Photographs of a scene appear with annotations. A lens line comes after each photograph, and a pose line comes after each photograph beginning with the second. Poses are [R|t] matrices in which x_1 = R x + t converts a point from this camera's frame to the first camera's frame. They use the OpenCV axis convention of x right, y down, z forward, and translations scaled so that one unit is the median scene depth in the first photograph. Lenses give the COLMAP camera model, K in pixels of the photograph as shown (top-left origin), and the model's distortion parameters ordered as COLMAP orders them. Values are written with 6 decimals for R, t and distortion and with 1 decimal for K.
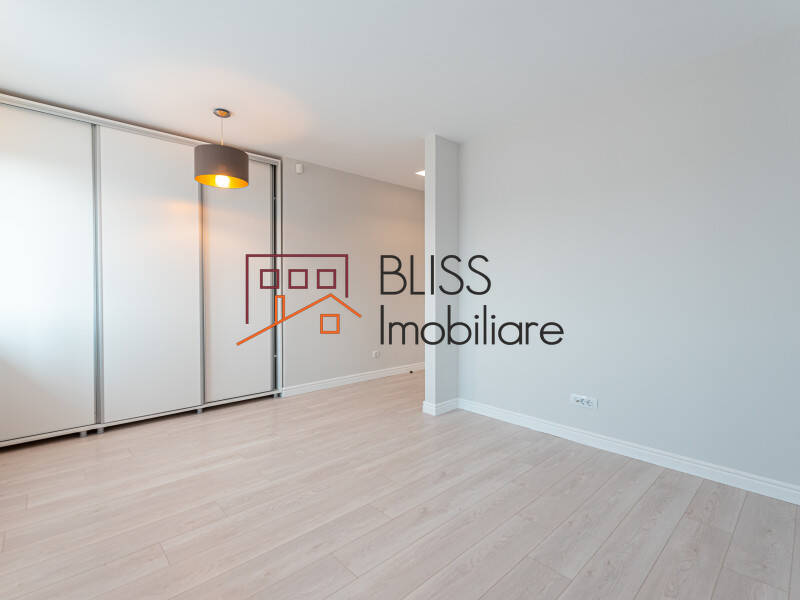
lens RADIAL K [[387.6, 0, 401.4], [0, 387.6, 299.6], [0, 0, 1]] dist [-0.004753, -0.000391]
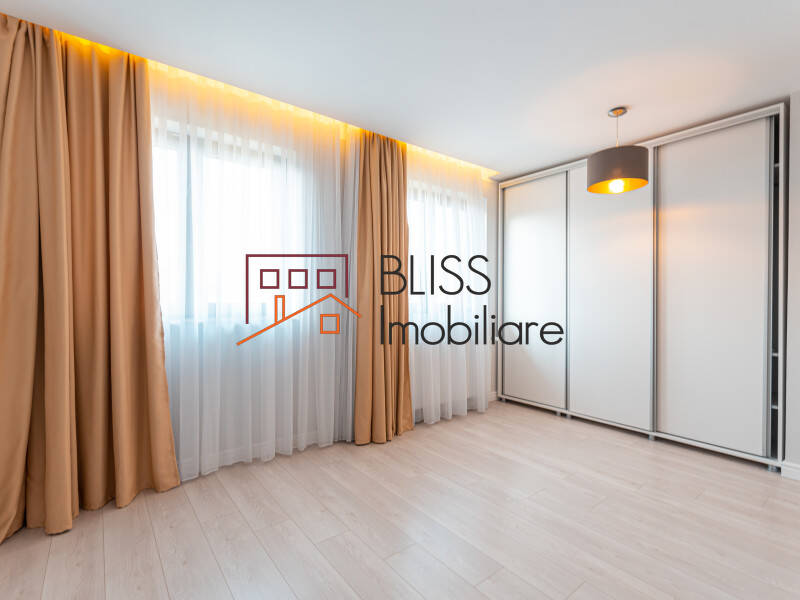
lens RADIAL K [[387.6, 0, 401.7], [0, 387.6, 299.2], [0, 0, 1]] dist [-0.004753, -0.000391]
pose [[-0.081649, 0.000970, -0.996661, 0.504341], [-0.040431, 0.999173, 0.004285, -0.018425], [0.995841, 0.040646, -0.081542, 0.567862]]
